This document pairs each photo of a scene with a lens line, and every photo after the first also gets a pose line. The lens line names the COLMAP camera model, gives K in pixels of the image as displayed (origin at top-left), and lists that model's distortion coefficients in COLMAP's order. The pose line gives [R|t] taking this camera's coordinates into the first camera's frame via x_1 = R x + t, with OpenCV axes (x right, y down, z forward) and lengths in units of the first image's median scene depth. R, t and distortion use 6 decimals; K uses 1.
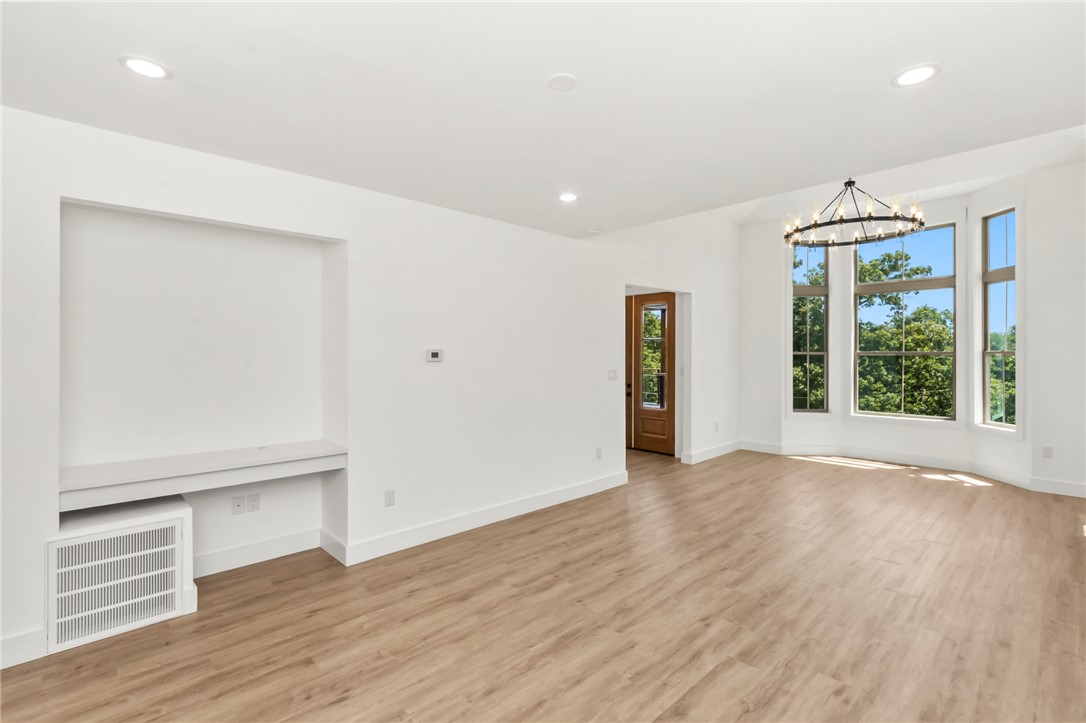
lens RADIAL K [[499.1, 0, 542.5], [0, 499.1, 355.8], [0, 0, 1]] dist [-0.000164, 0.000313]
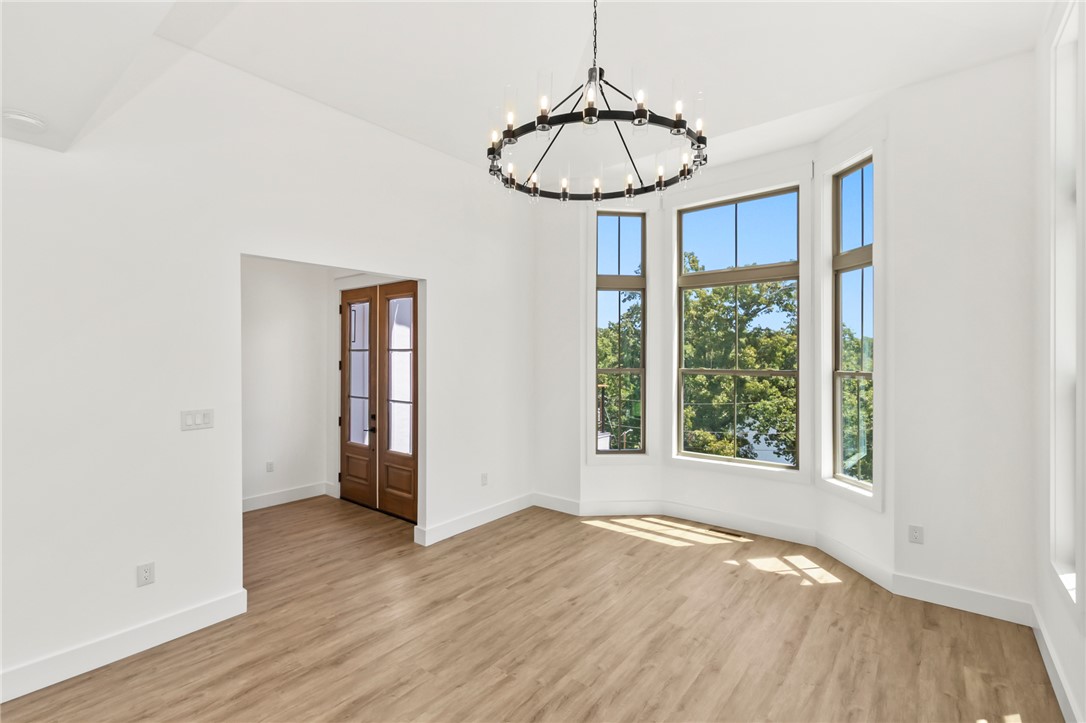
lens RADIAL K [[493.0, 0, 541.5], [0, 493.0, 359.3], [0, 0, 1]] dist [0.000983, 0.000145]
pose [[0.990797, 0.000073, 0.135359, 0.378496], [-0.000143, 1.000000, 0.000502, -0.024369], [-0.135359, -0.000517, 0.990797, 0.368021]]
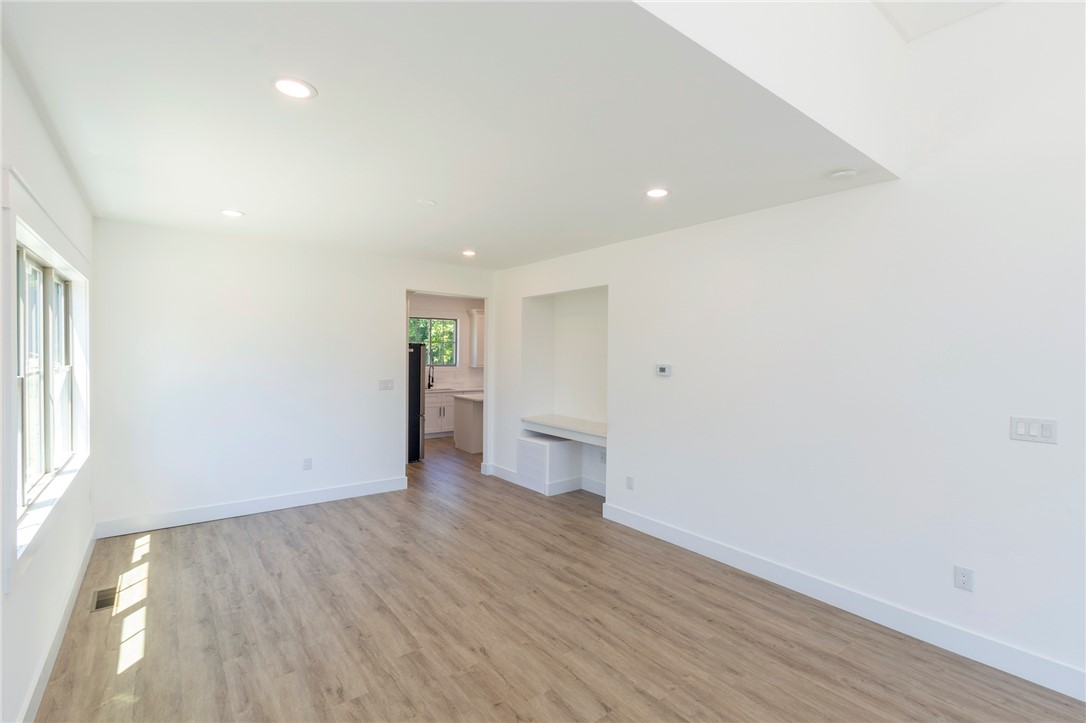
lens RADIAL K [[493.0, 0, 541.5], [0, 493.0, 359.3], [0, 0, 1]] dist [0.000983, 0.000145]
pose [[-0.111642, 0.012520, -0.993670, 0.597031], [-0.008412, 0.999873, 0.013543, -0.025121], [0.993713, 0.009871, -0.111523, 0.576792]]
